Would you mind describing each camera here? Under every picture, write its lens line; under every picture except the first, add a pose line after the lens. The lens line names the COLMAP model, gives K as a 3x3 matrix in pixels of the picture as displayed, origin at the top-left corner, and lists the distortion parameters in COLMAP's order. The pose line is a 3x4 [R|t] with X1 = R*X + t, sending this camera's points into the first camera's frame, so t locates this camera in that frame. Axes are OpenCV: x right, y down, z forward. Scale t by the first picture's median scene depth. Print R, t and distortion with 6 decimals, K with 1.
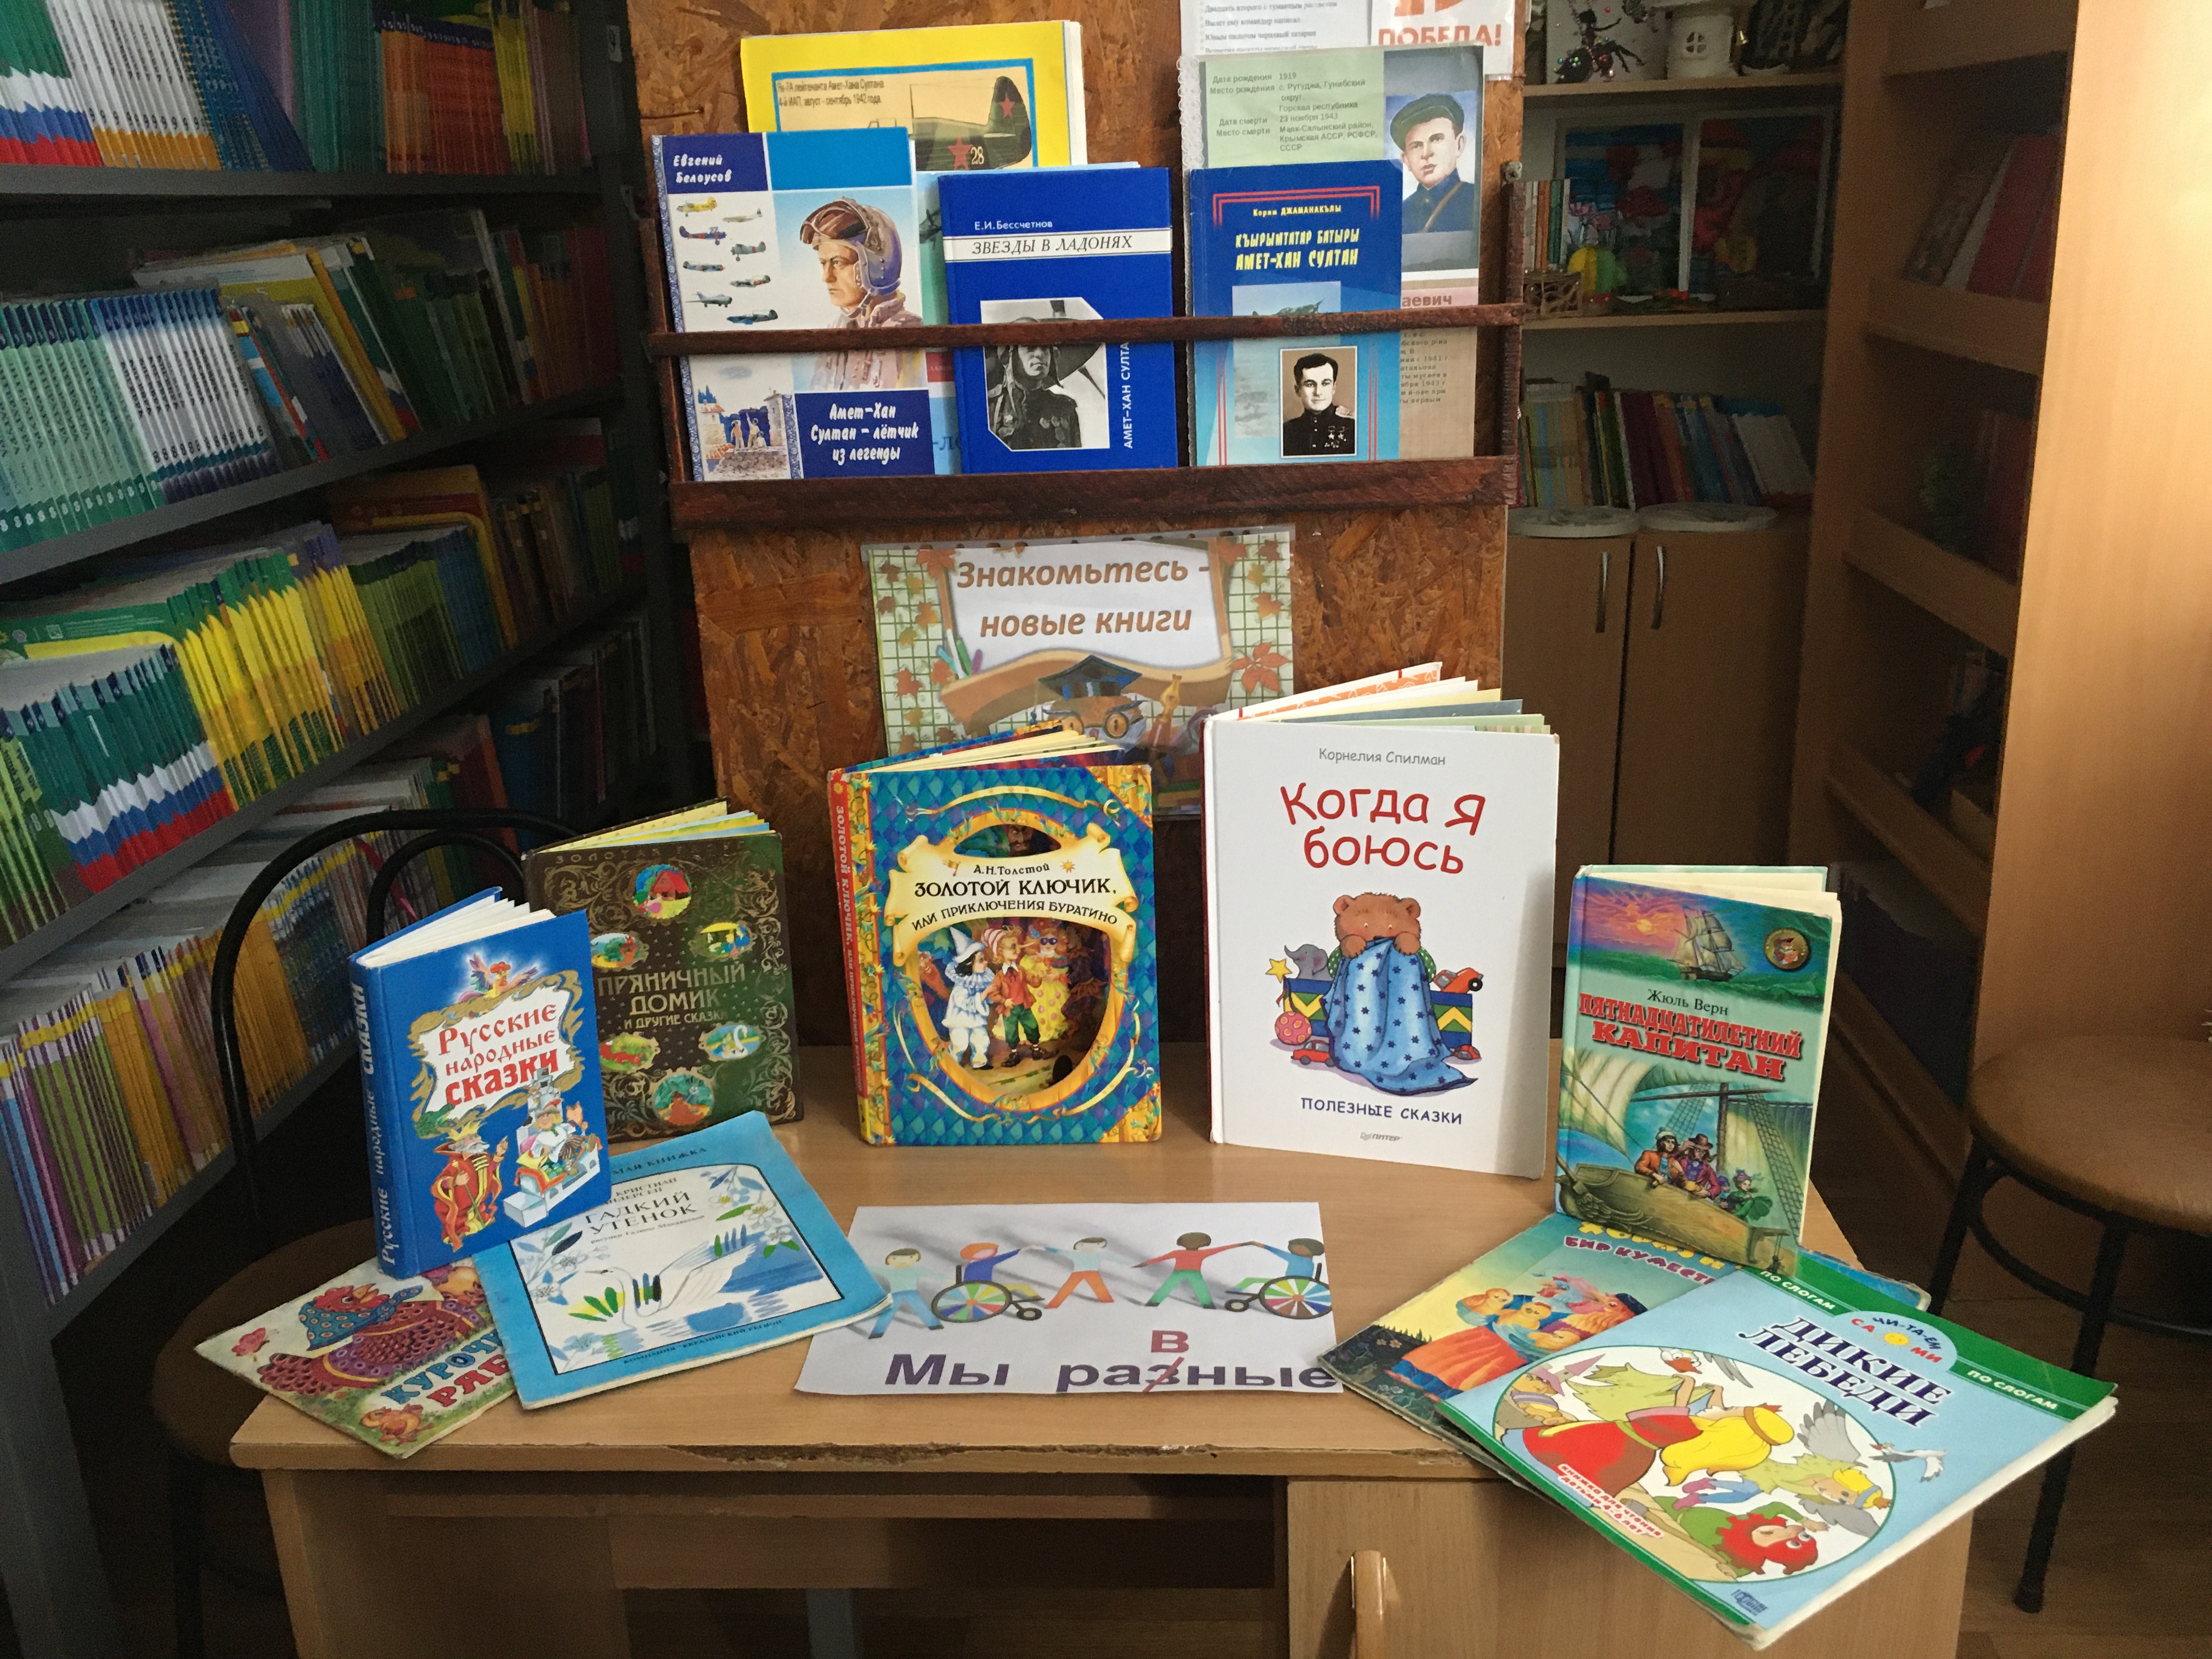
lens RADIAL K [[1878.6, 0, 1104.2], [0, 1878.6, 829.8], [0, 0, 1]] dist [0.060404, -0.097206]
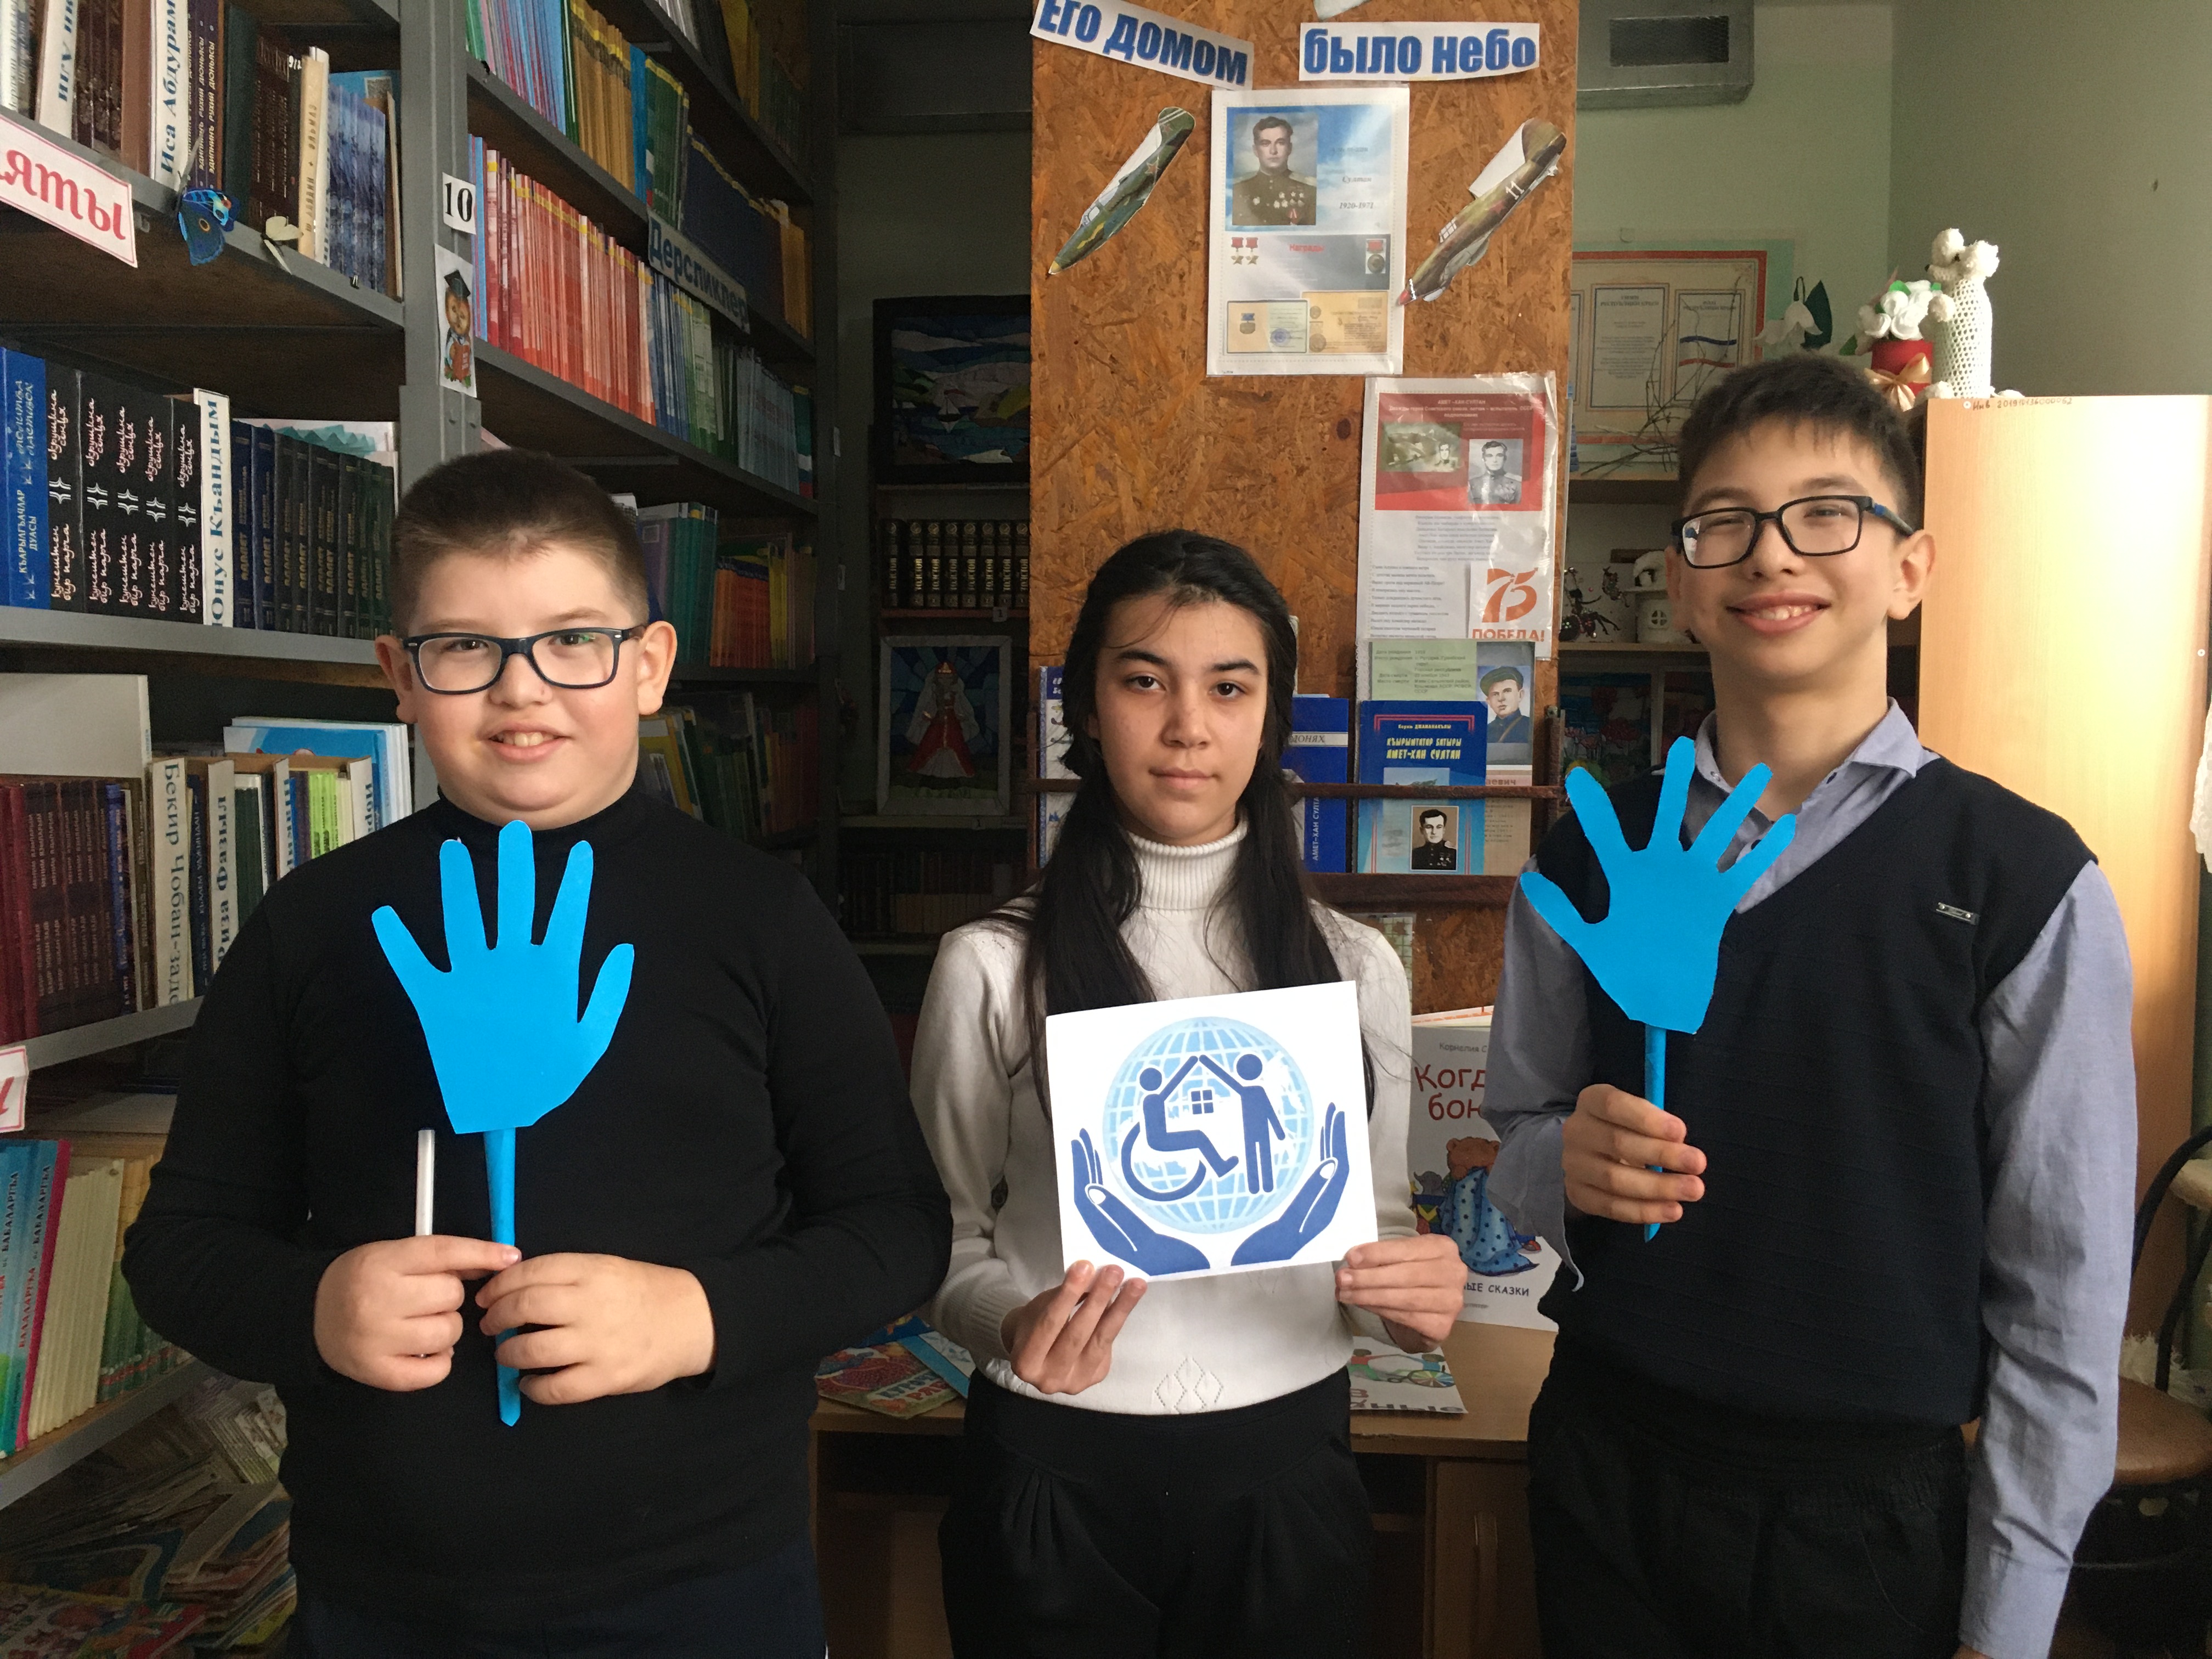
lens RADIAL K [[1878.6, 0, 1106.2], [0, 1878.6, 824.2], [0, 0, 1]] dist [0.060404, -0.097206]
pose [[0.998782, 0.049164, 0.004244, -0.181970], [-0.046502, 0.966505, -0.252398, 0.190543], [-0.016511, 0.251894, 0.967614, -0.589517]]
